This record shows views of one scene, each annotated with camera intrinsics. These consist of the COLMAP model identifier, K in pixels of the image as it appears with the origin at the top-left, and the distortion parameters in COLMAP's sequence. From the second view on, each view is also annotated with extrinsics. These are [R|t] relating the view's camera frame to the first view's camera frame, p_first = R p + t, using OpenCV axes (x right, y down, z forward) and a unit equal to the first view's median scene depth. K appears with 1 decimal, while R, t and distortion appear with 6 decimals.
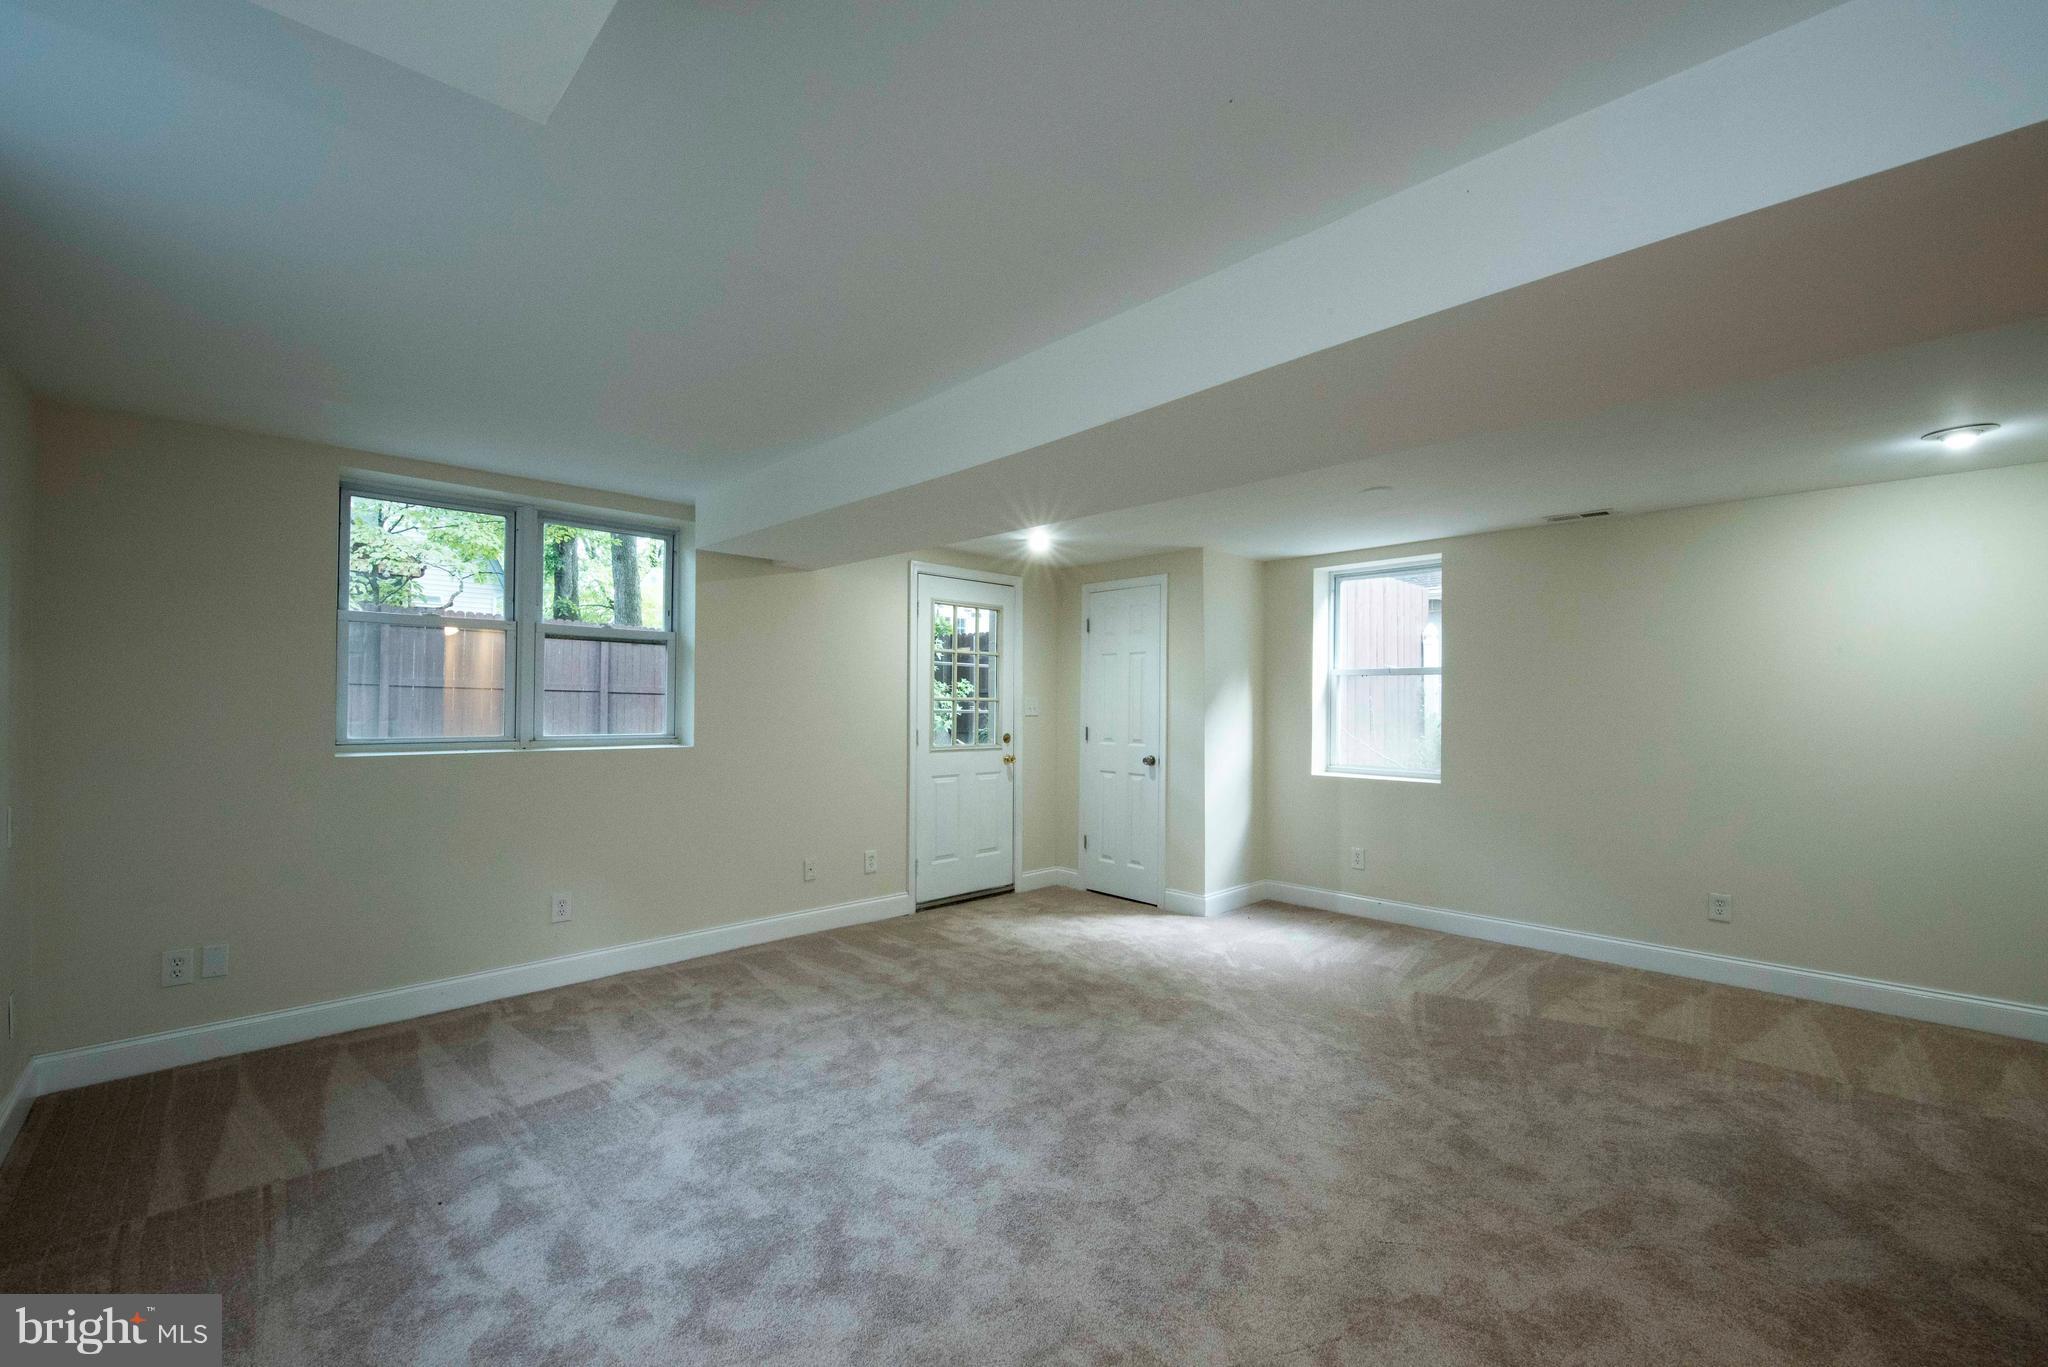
lens RADIAL K [[815.5, 0, 1026.1], [0, 815.5, 694.2], [0, 0, 1]] dist [-0.020901, -0.000220]
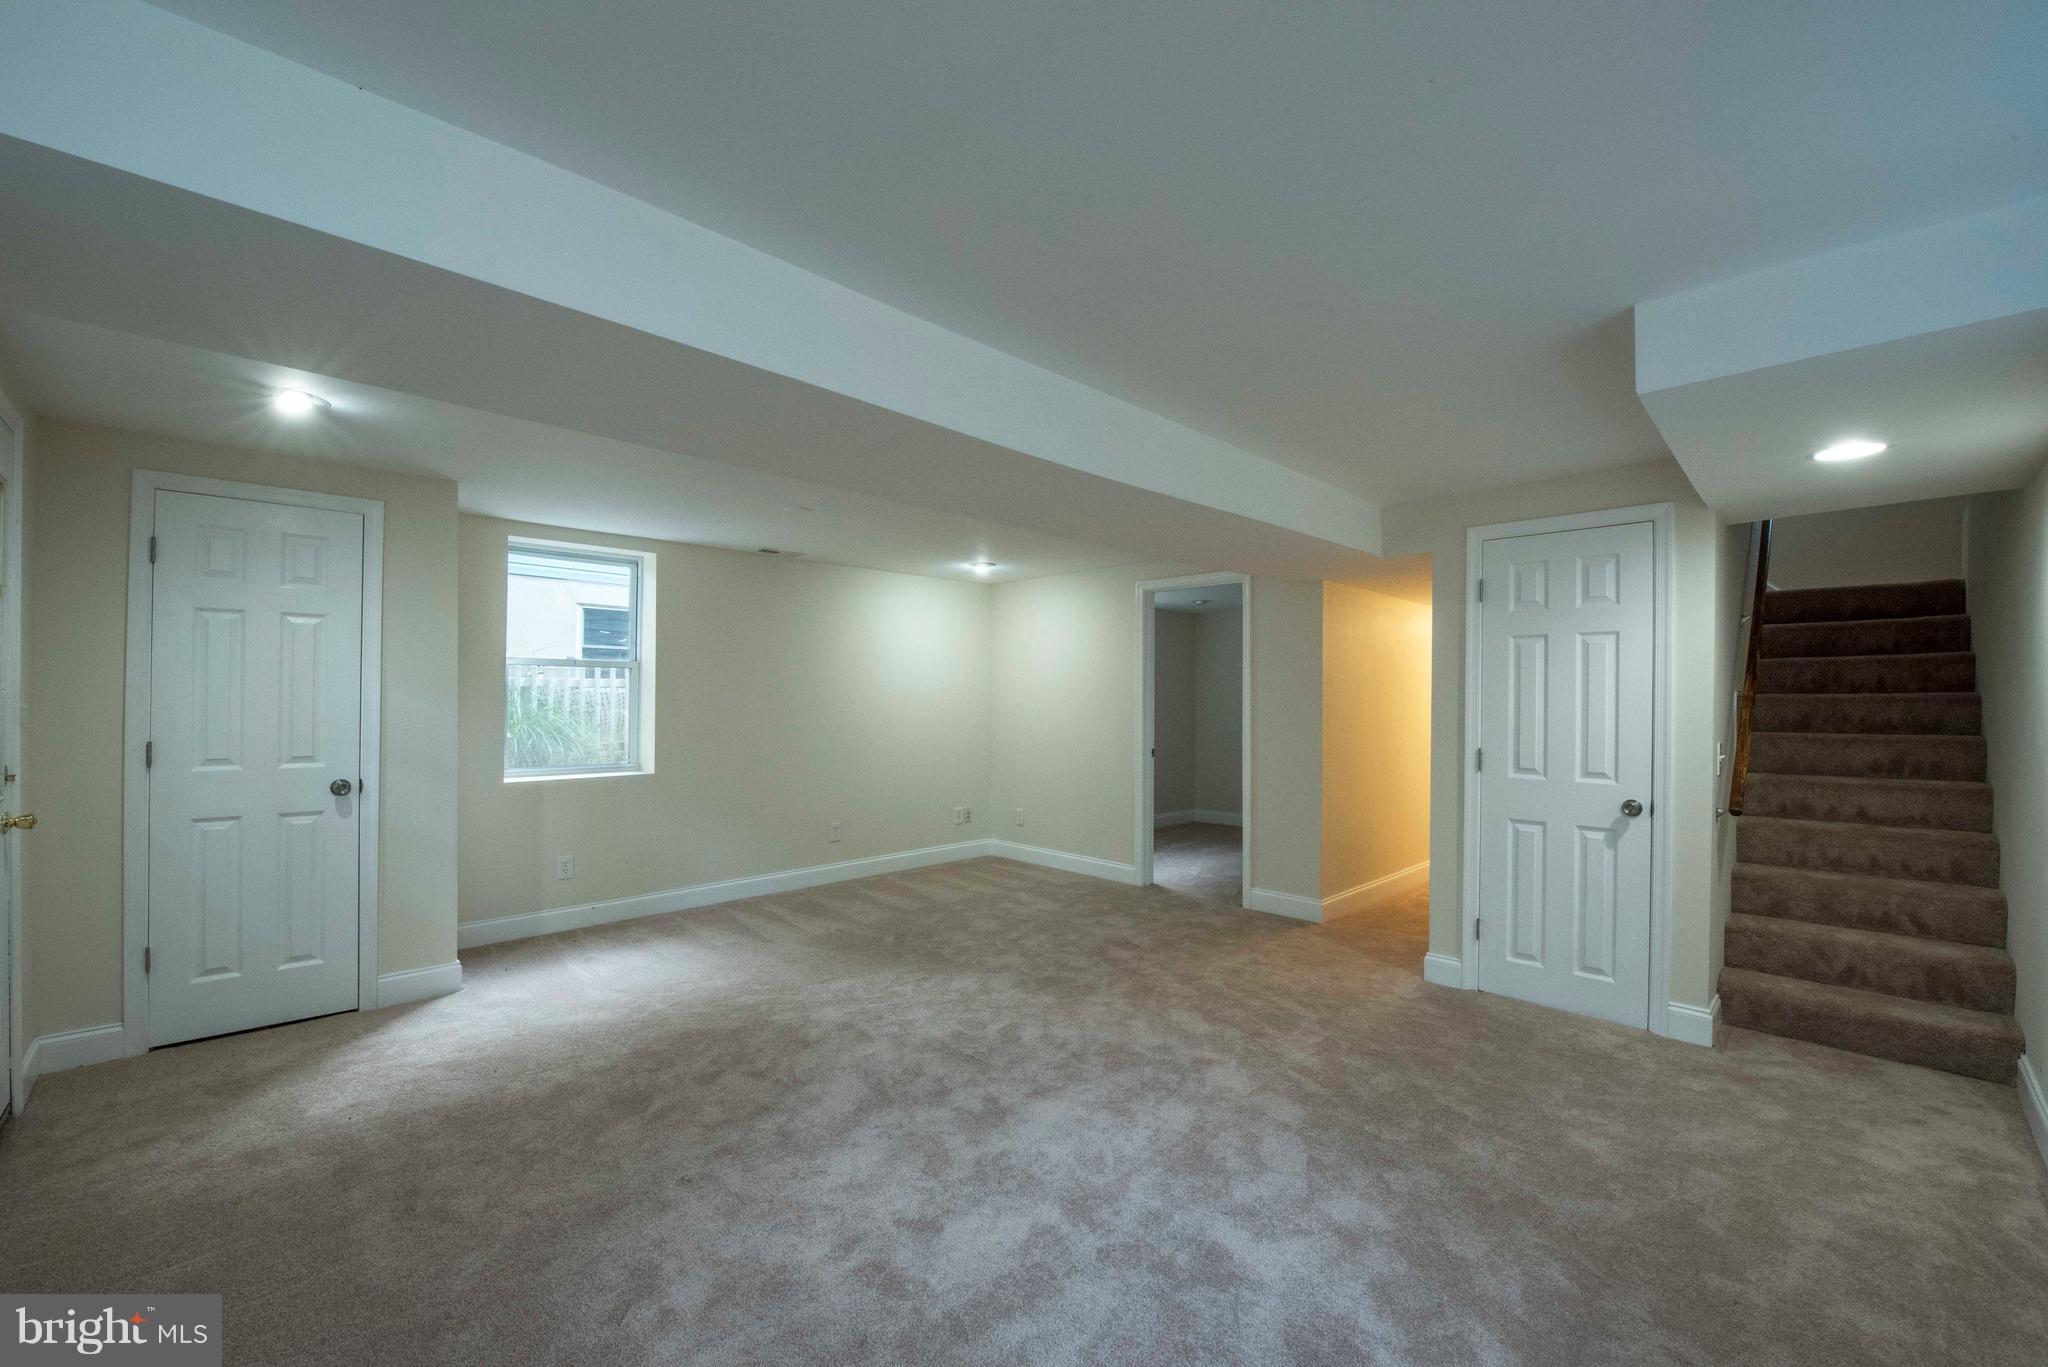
lens RADIAL K [[815.5, 0, 1026.1], [0, 815.5, 694.2], [0, 0, 1]] dist [-0.020901, -0.000220]
pose [[-0.017079, 0.001573, 0.999853, -0.542663], [-0.015086, 0.999885, -0.001830, 0.002186], [-0.999740, -0.015115, -0.017053, 0.538024]]
